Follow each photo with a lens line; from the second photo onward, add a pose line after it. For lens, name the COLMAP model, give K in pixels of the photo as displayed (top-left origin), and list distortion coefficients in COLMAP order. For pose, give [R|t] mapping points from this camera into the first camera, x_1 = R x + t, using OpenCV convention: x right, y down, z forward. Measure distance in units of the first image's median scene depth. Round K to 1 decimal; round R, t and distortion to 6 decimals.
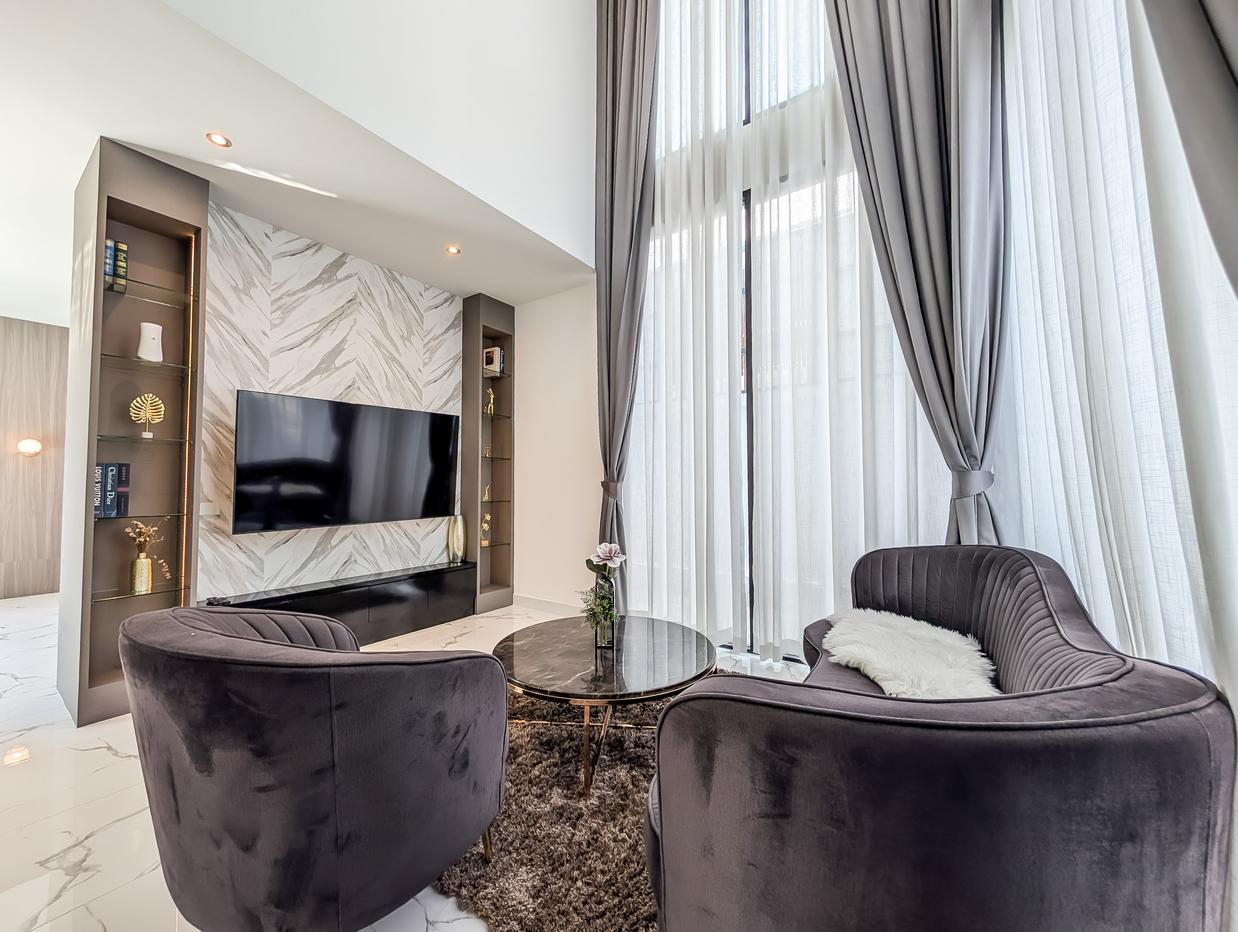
lens RADIAL K [[455.1, 0, 619.0], [0, 455.1, 466.0], [0, 0, 1]] dist [-0.000017, 0.000131]
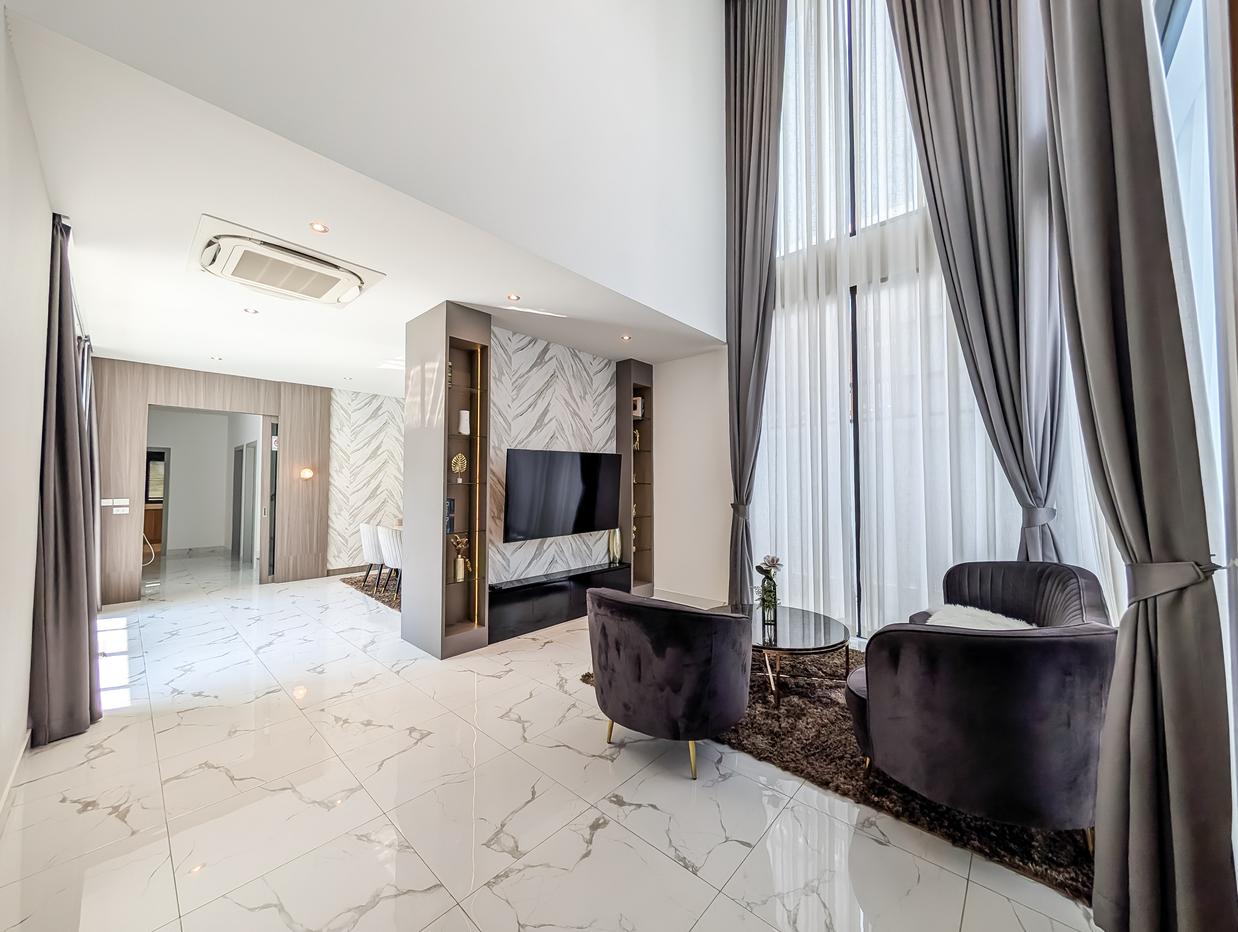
lens RADIAL K [[448.9, 0, 619.0], [0, 448.9, 466.0], [0, 0, 1]] dist [0.000072, 0.000003]
pose [[0.992348, -0.004843, -0.123381, -0.243206], [0.004889, 0.999988, 0.000070, -0.093763], [0.123379, -0.000672, 0.992359, -0.389921]]
